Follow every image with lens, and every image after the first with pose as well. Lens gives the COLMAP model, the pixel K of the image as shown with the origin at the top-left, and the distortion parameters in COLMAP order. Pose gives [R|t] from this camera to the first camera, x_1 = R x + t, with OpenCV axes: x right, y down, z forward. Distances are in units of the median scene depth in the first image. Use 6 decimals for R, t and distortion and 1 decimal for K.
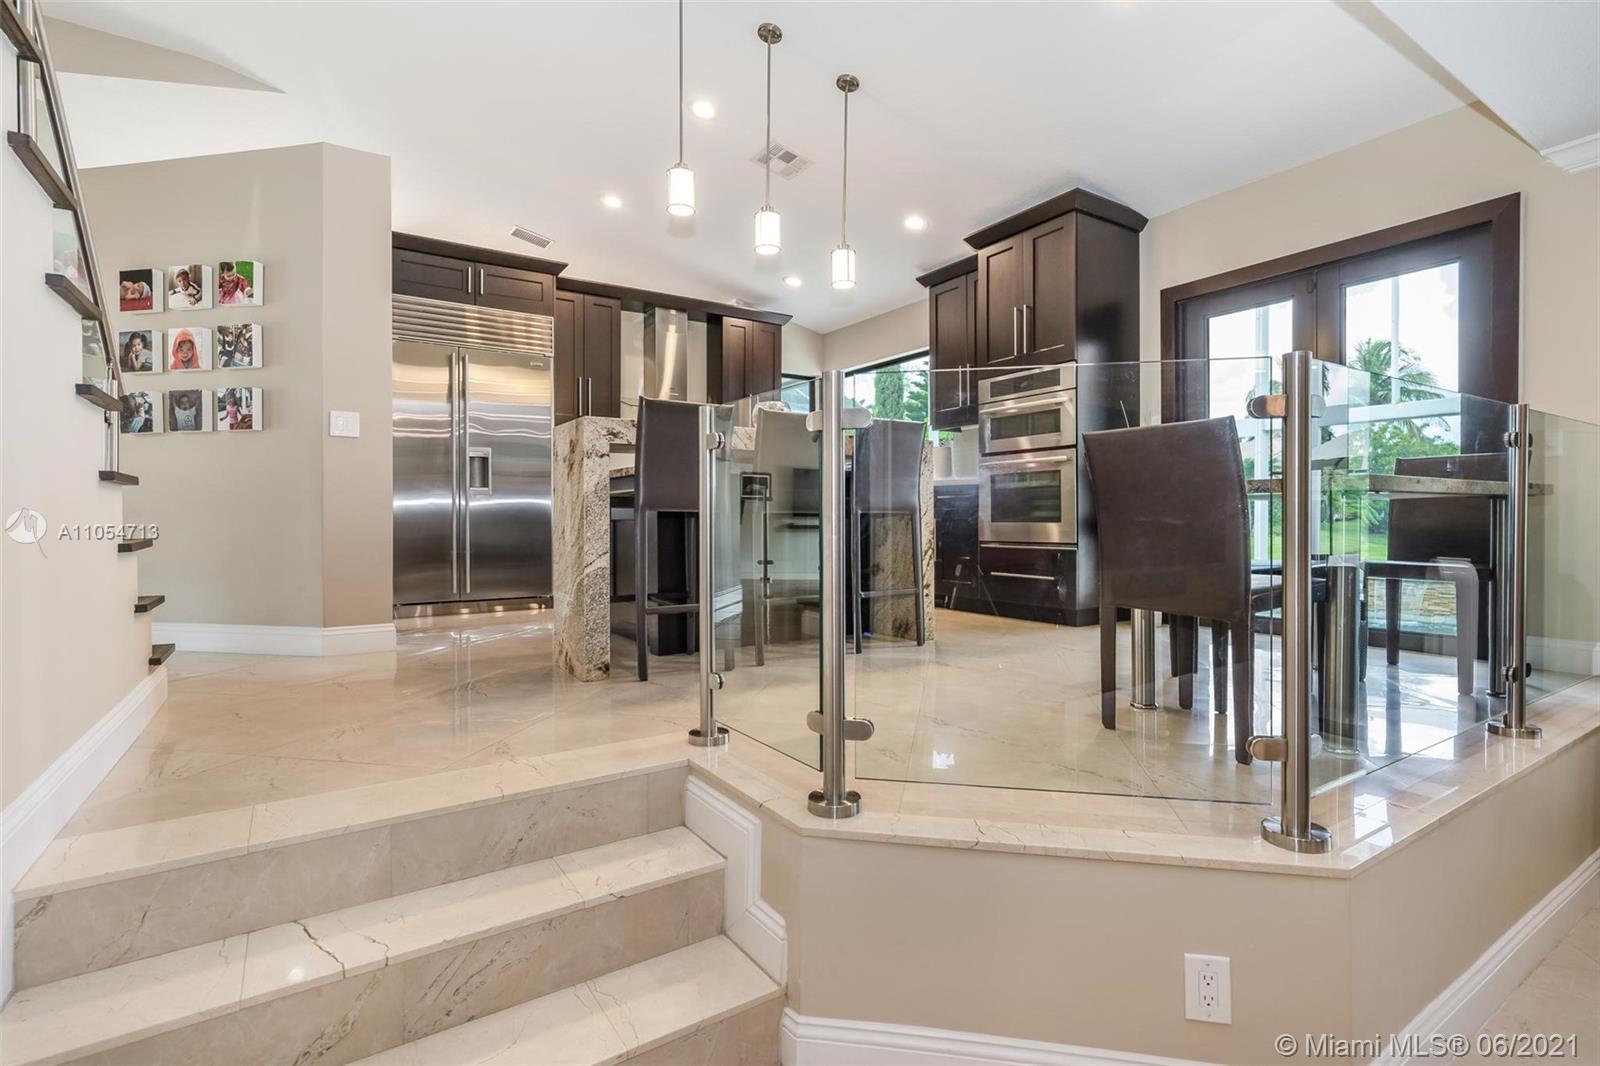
lens RADIAL K [[769.4, 0, 803.8], [0, 769.4, 527.5], [0, 0, 1]] dist [0.001737, 0.000804]
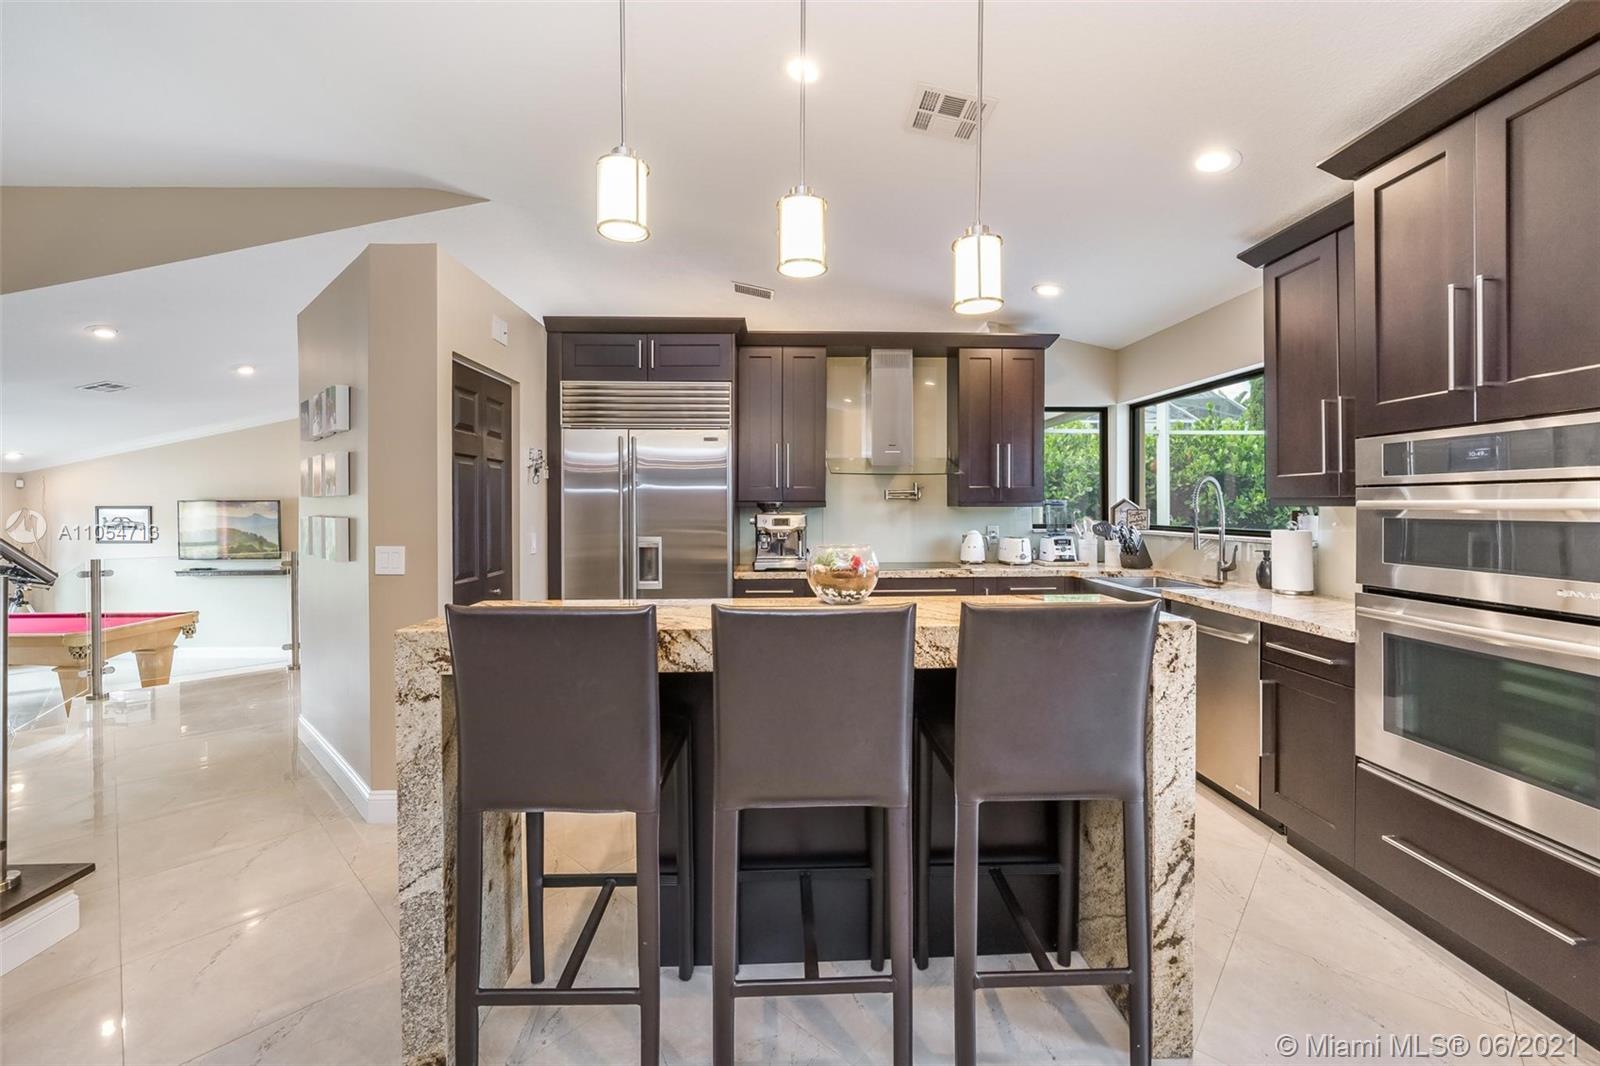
lens RADIAL K [[649.5, 0, 799.6], [0, 649.5, 507.7], [0, 0, 1]] dist [-0.011766, -0.000198]
pose [[0.855004, 0.004245, -0.518605, 0.144062], [-0.004617, 0.999989, 0.000574, -0.154492], [0.518601, 0.001903, 0.855014, 0.482948]]
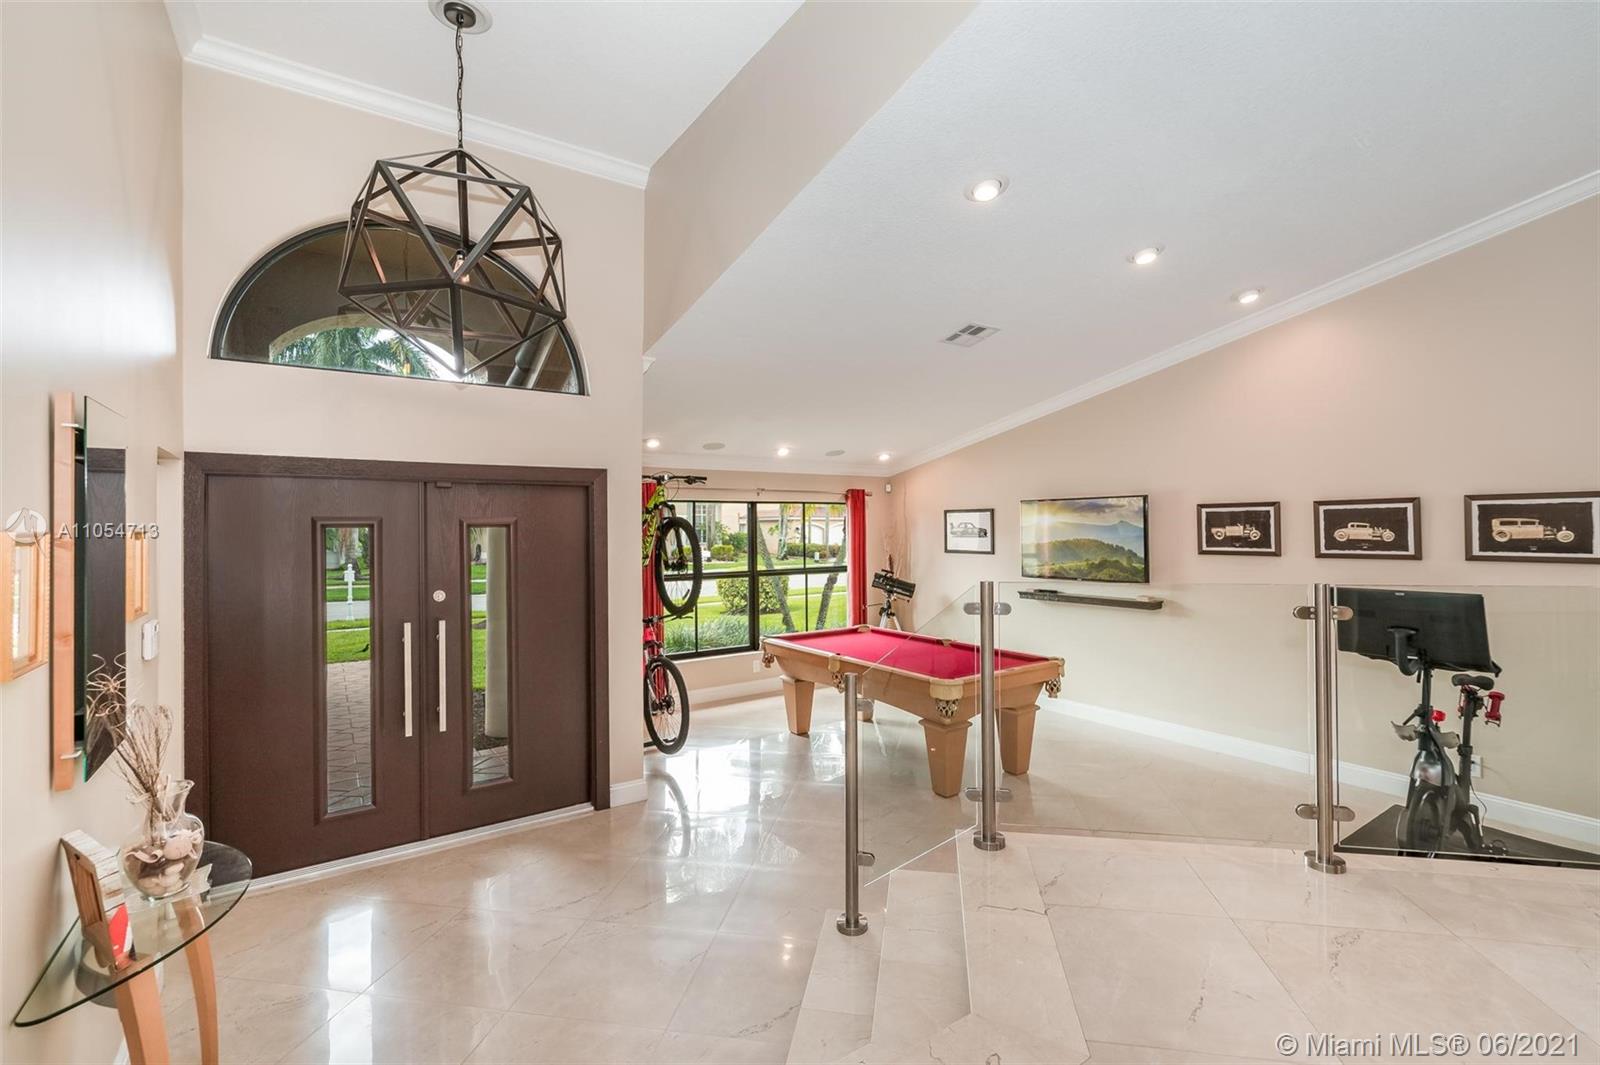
lens RADIAL K [[695.6, 0, 801.5], [0, 695.6, 521.5], [0, 0, 1]] dist [-0.000535, 0.000030]
pose [[0.023195, -0.005196, -0.999717, -0.700459], [0.001084, 0.999986, -0.005172, -0.116681], [0.999730, -0.000964, 0.023201, 0.596300]]
